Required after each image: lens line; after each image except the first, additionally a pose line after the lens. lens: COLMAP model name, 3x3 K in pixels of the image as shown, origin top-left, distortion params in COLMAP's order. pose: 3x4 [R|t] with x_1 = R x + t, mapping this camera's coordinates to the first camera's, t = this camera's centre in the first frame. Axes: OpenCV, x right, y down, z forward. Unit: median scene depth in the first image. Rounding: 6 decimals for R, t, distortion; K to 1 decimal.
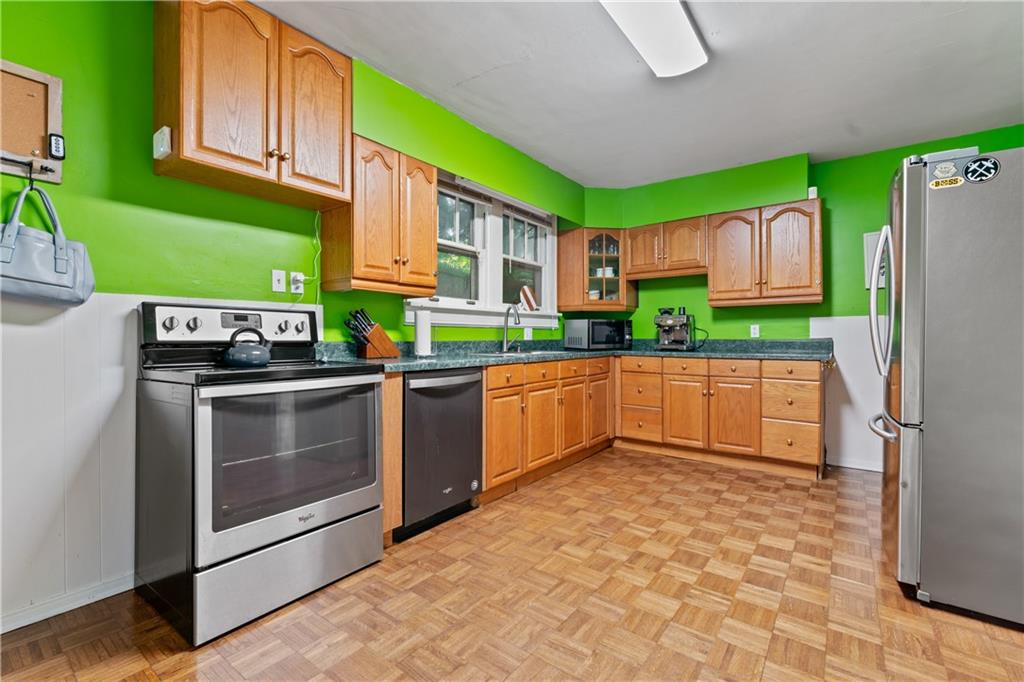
lens RADIAL K [[452.4, 0, 509.1], [0, 452.4, 336.5], [0, 0, 1]] dist [-0.000267, 0.001231]
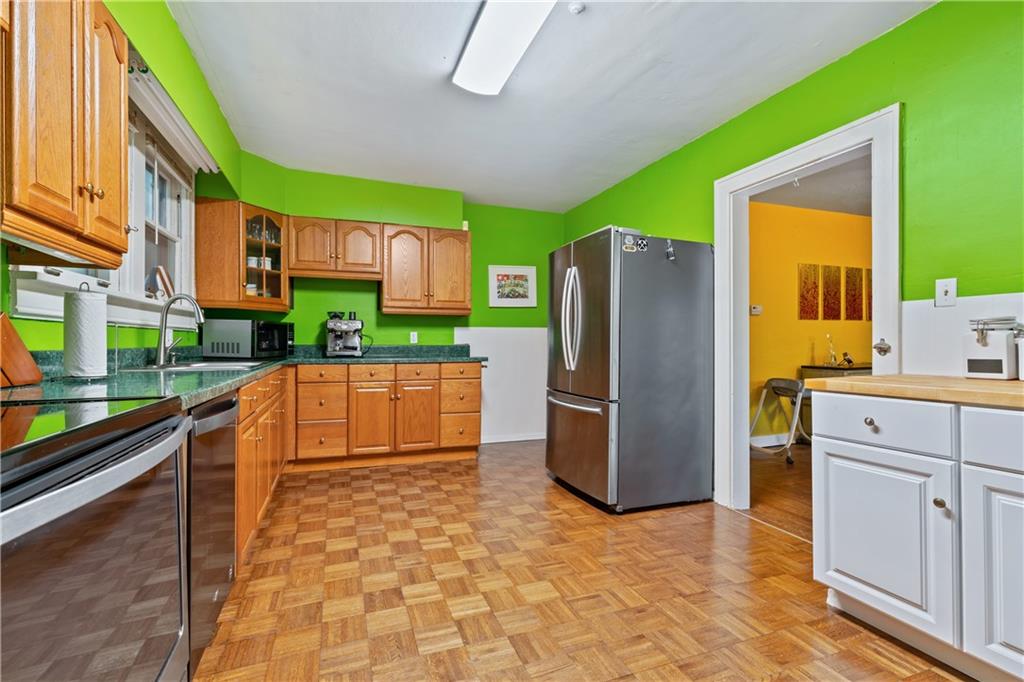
lens RADIAL K [[452.4, 0, 507.8], [0, 452.4, 345.3], [0, 0, 1]] dist [-0.000267, 0.001231]
pose [[0.535993, -0.002246, 0.844220, -0.295710], [-0.004158, 0.999977, 0.005301, -0.000105], [-0.844213, -0.006351, 0.535971, 0.235834]]
